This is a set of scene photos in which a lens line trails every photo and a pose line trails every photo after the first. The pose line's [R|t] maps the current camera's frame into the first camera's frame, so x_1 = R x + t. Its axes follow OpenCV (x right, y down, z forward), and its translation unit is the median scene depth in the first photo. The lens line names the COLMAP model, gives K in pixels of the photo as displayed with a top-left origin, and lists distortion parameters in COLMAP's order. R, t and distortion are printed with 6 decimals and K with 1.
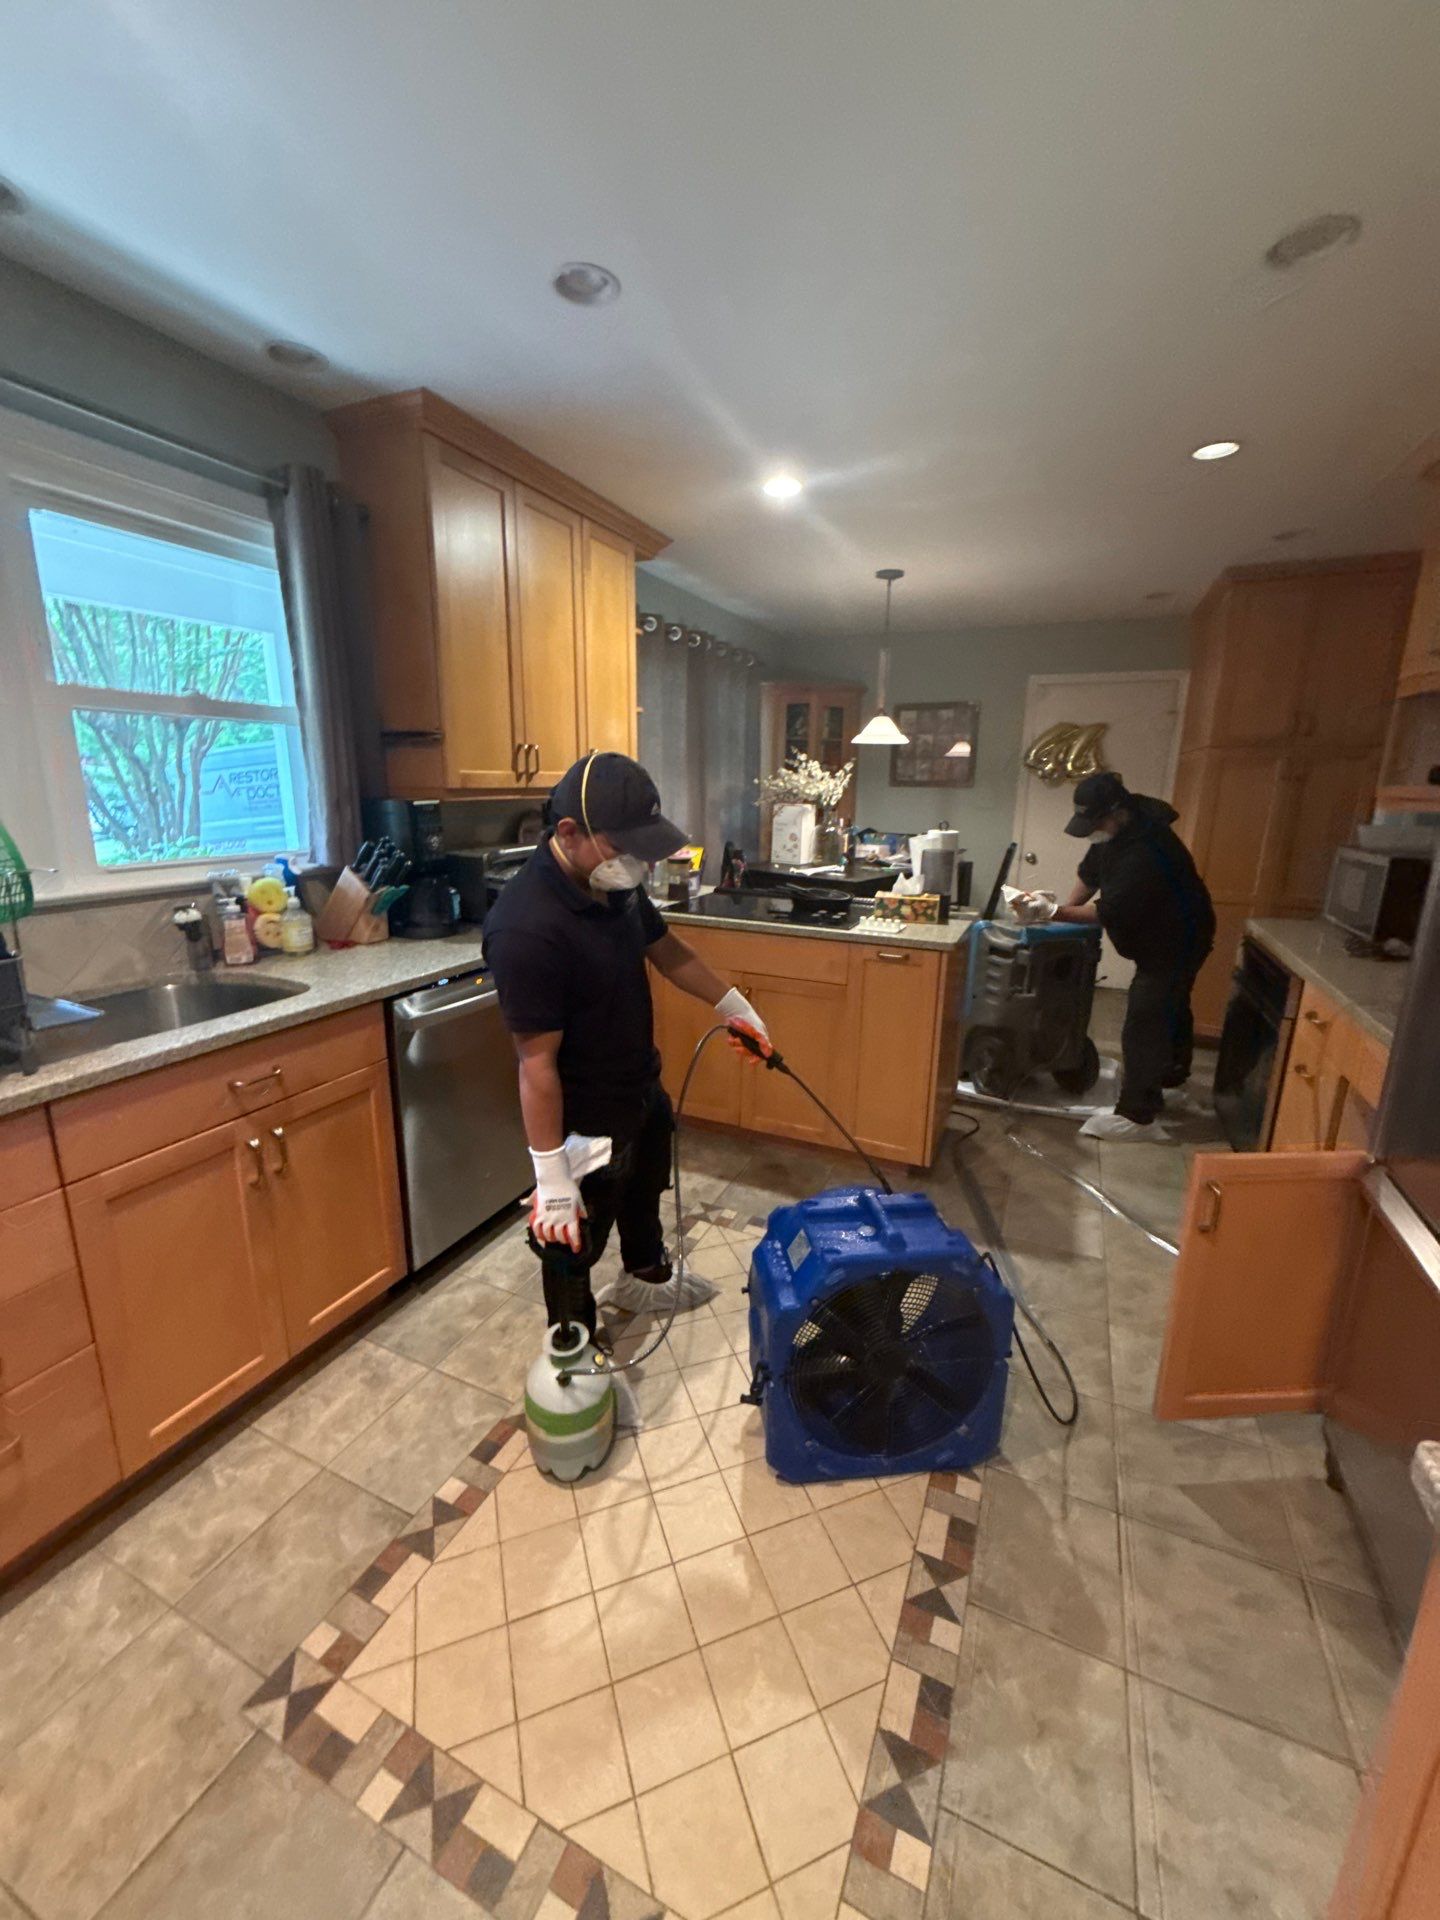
lens RADIAL K [[758.1, 0, 721.2], [0, 758.1, 963.5], [0, 0, 1]] dist [-0.001418, -0.000098]
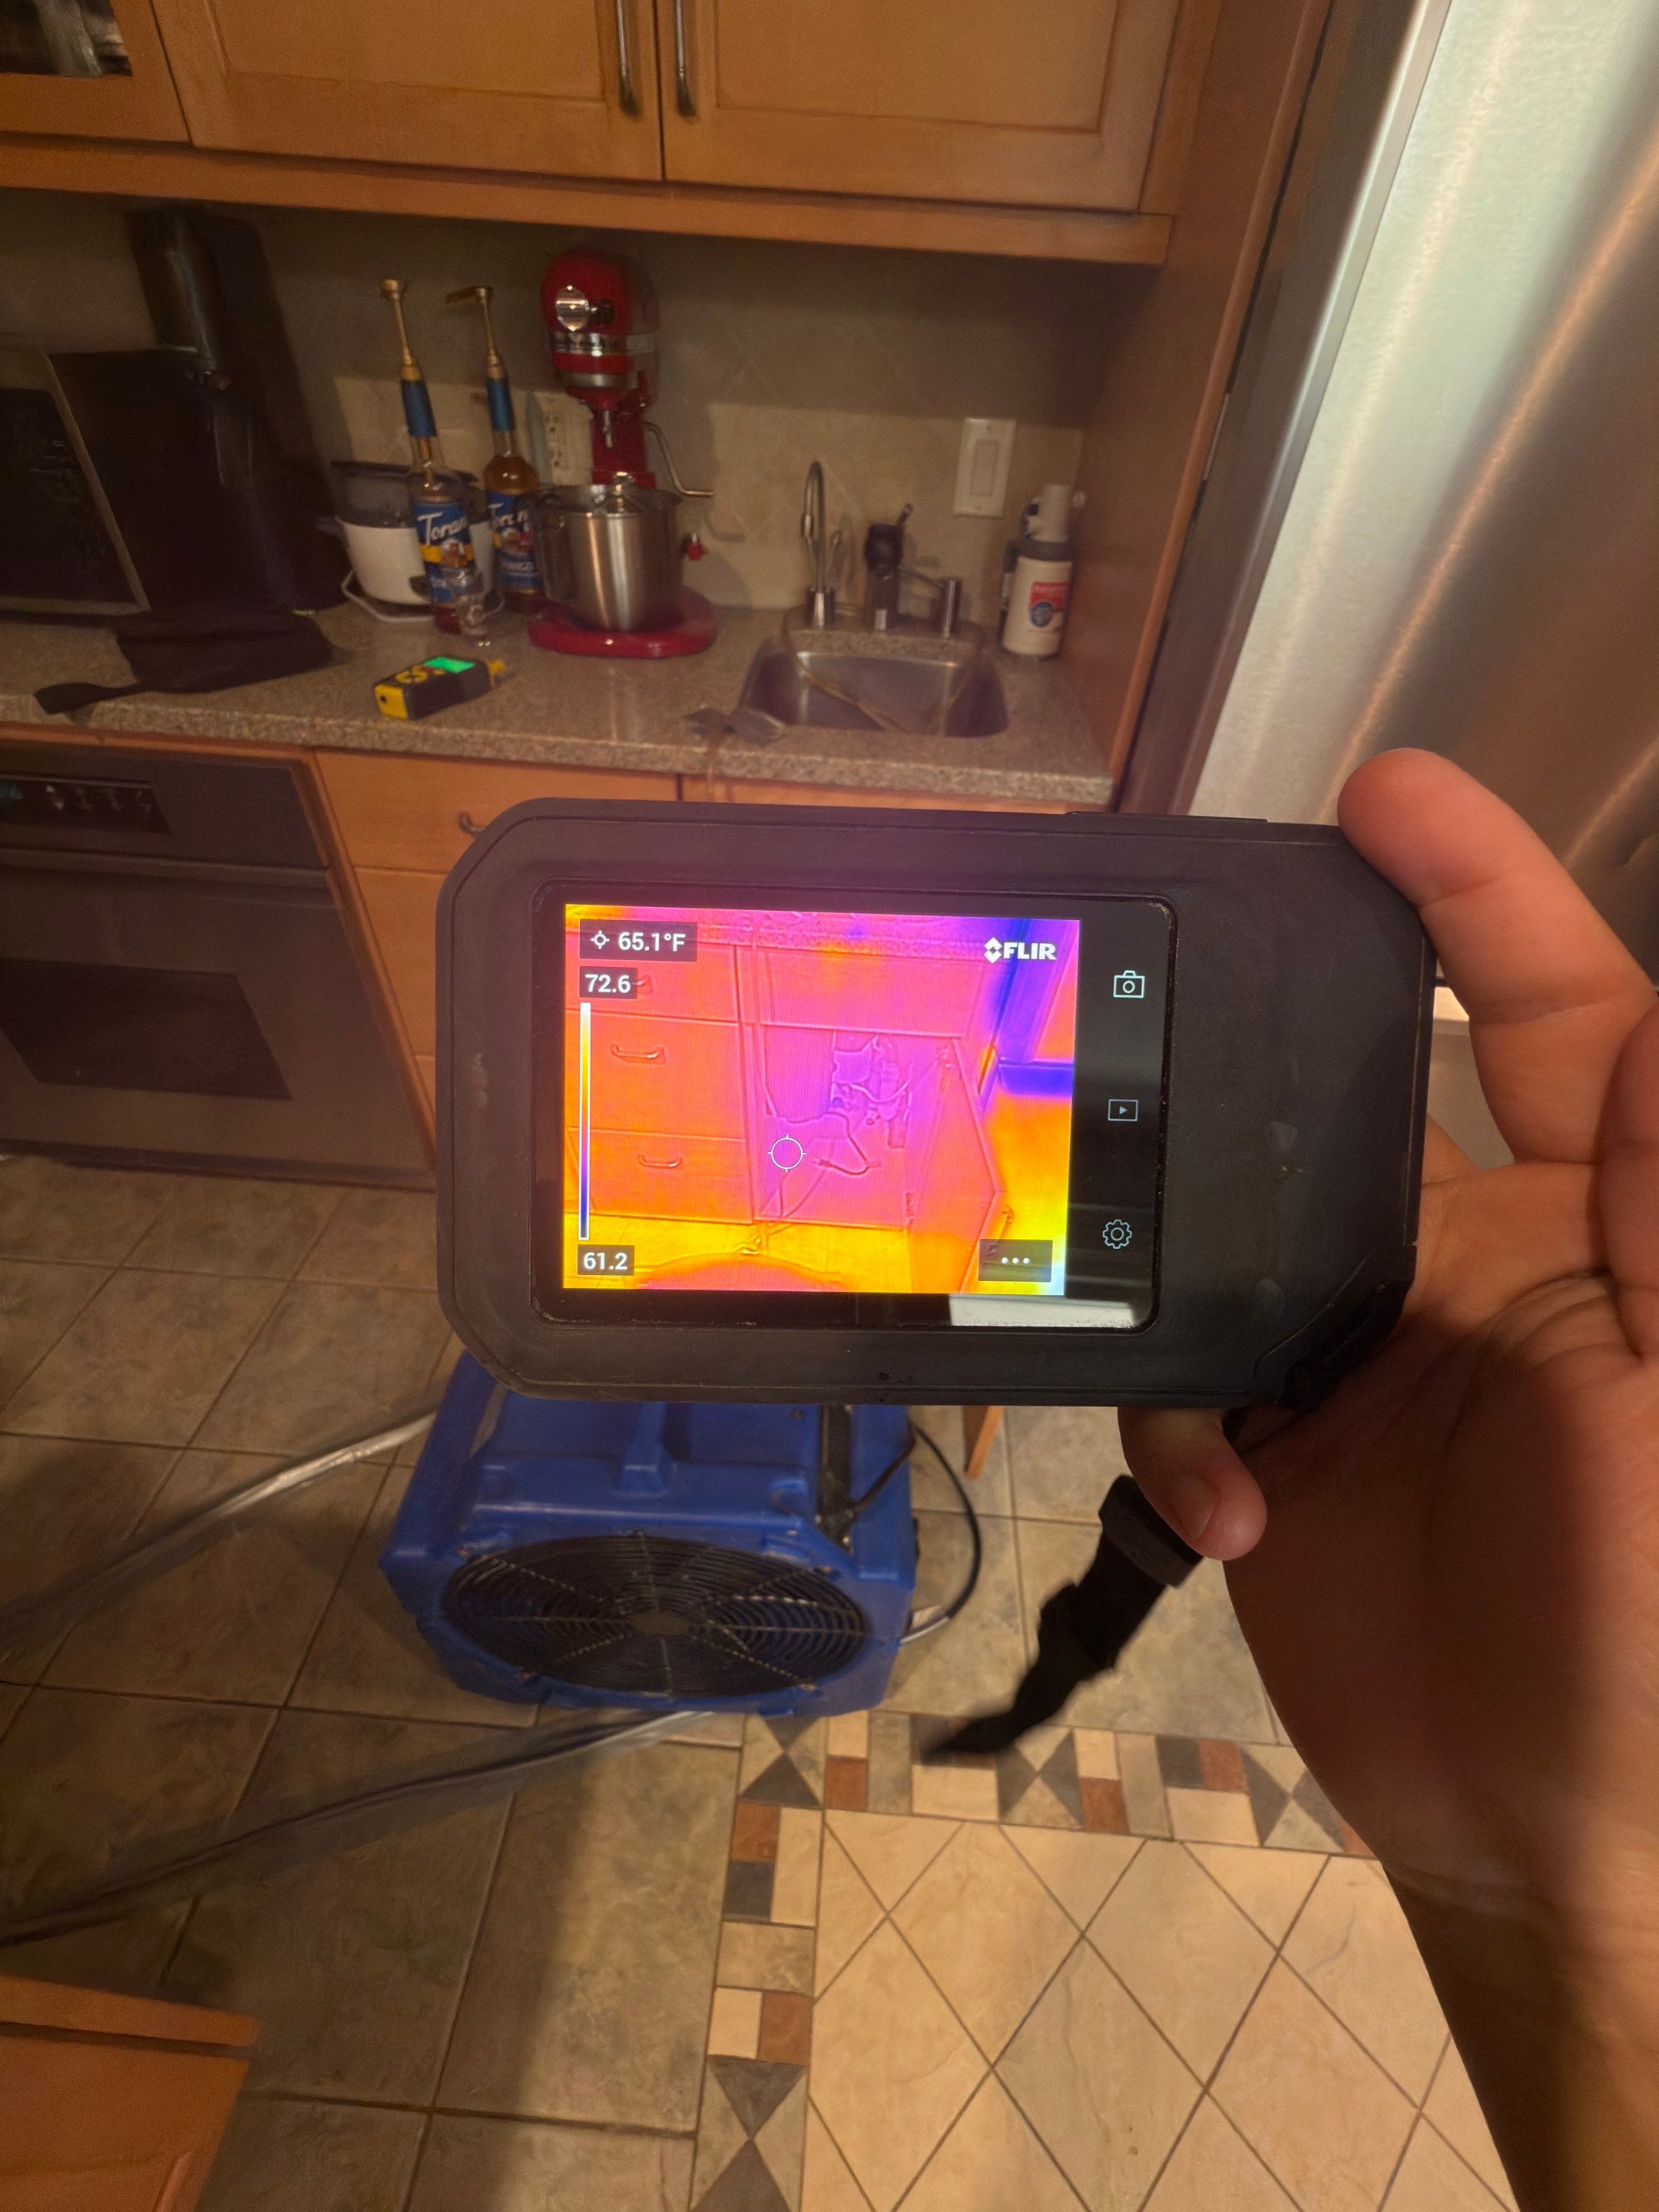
lens RADIAL K [[888.7, 0, 834.4], [0, 888.7, 1108.0], [0, 0, 1]] dist [-0.000204, -0.000305]
pose [[-0.359082, -0.640014, 0.679295, 0.178352], [0.167508, 0.671824, 0.721522, -0.112838], [-0.918151, 0.372873, -0.134032, 0.673603]]
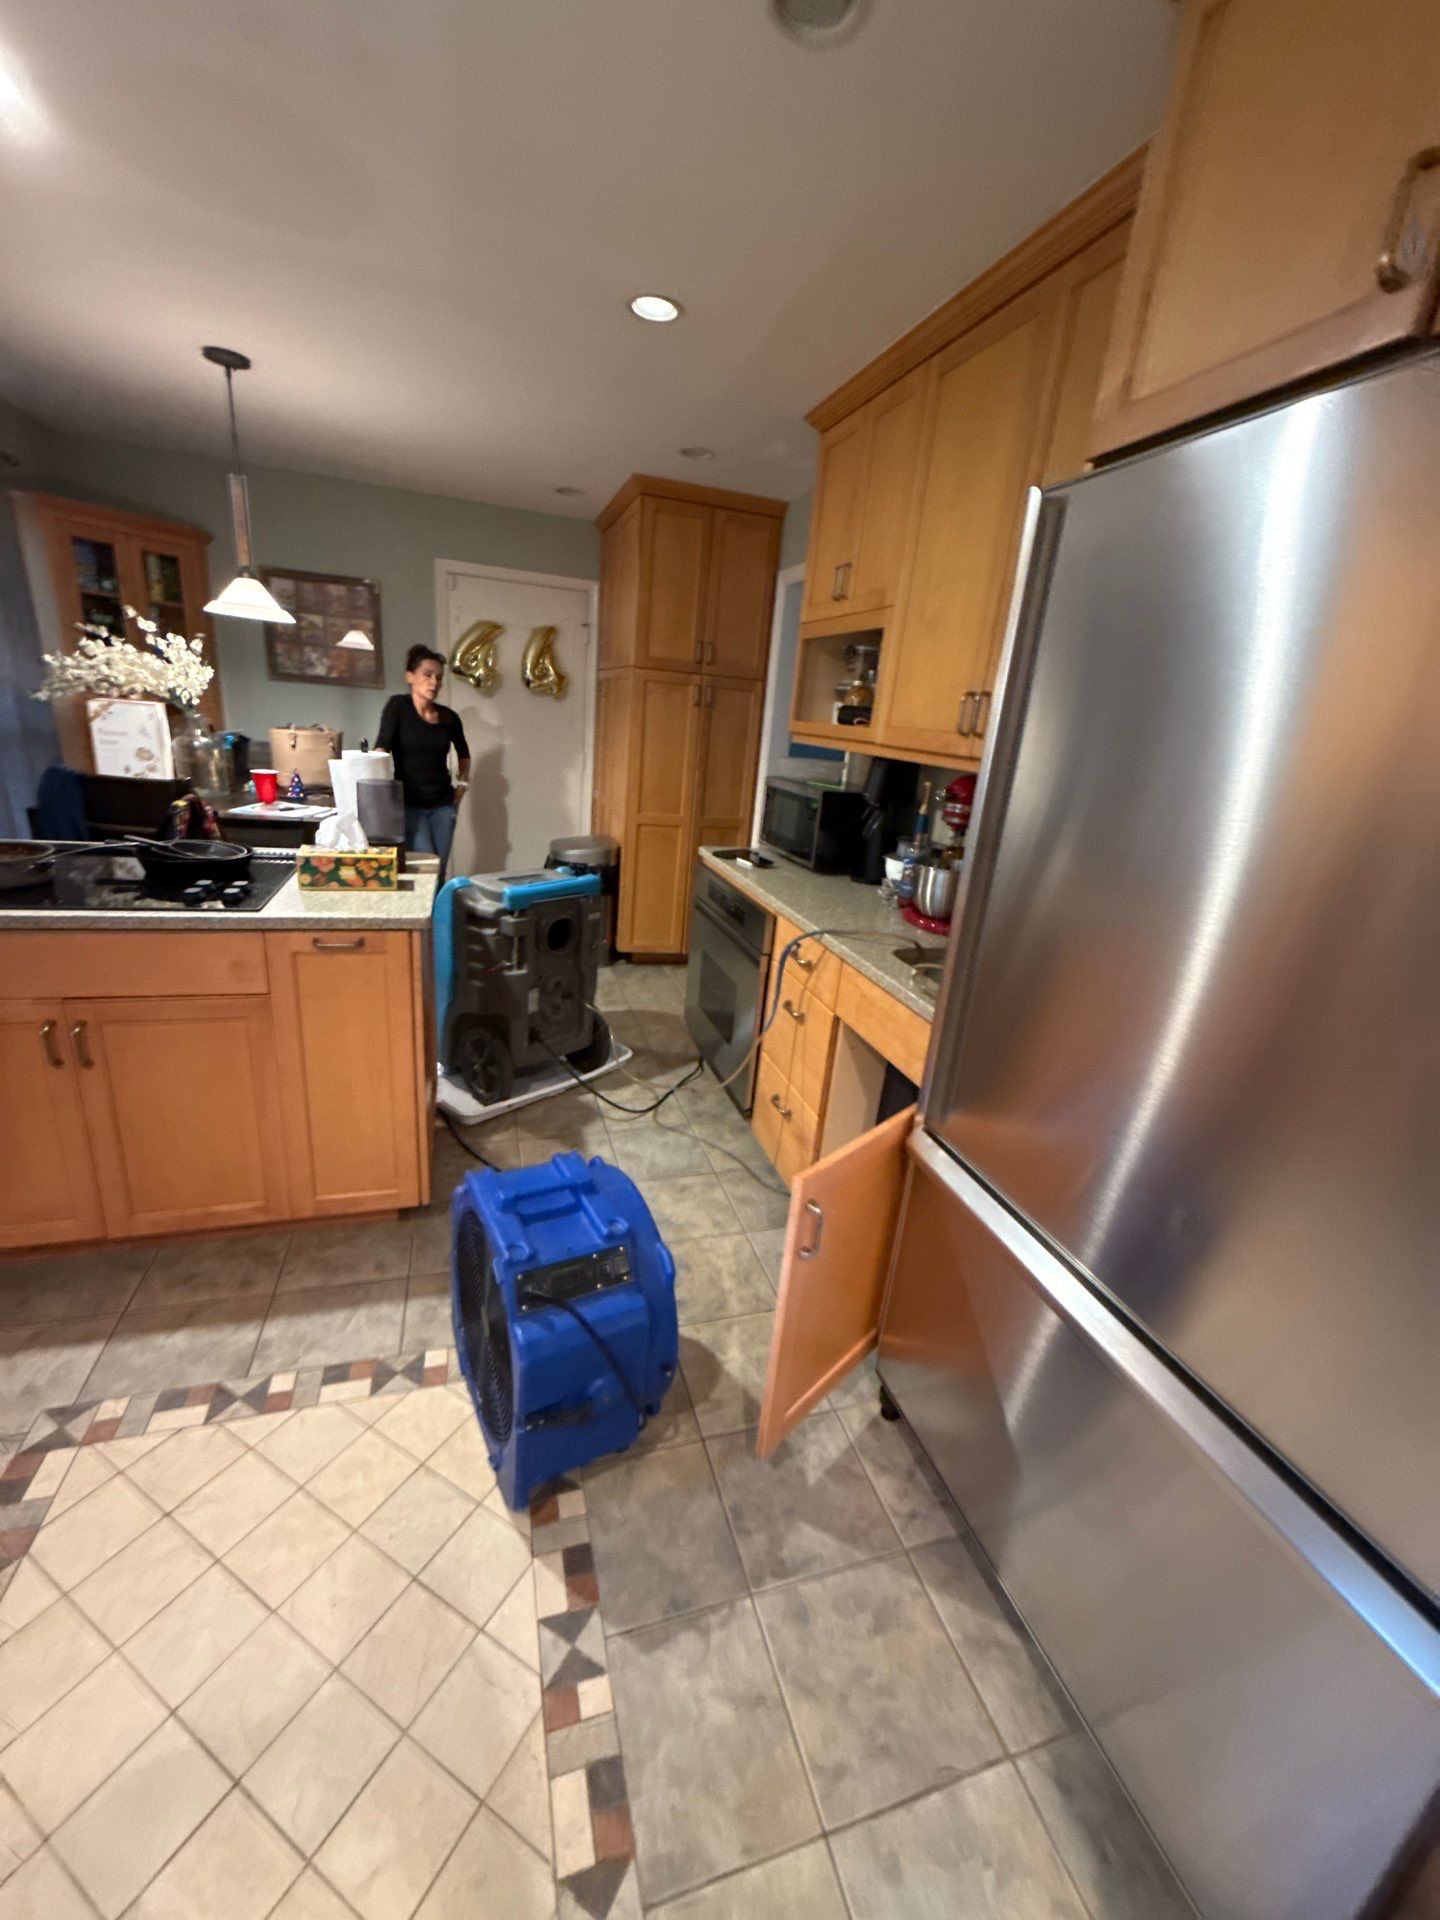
lens RADIAL K [[758.1, 0, 721.2], [0, 758.1, 963.5], [0, 0, 1]] dist [-0.001418, -0.000098]
pose [[0.740461, -0.158851, 0.653058, 0.027295], [0.079411, 0.985540, 0.149684, -0.057613], [-0.667392, -0.058975, 0.742368, 0.221137]]
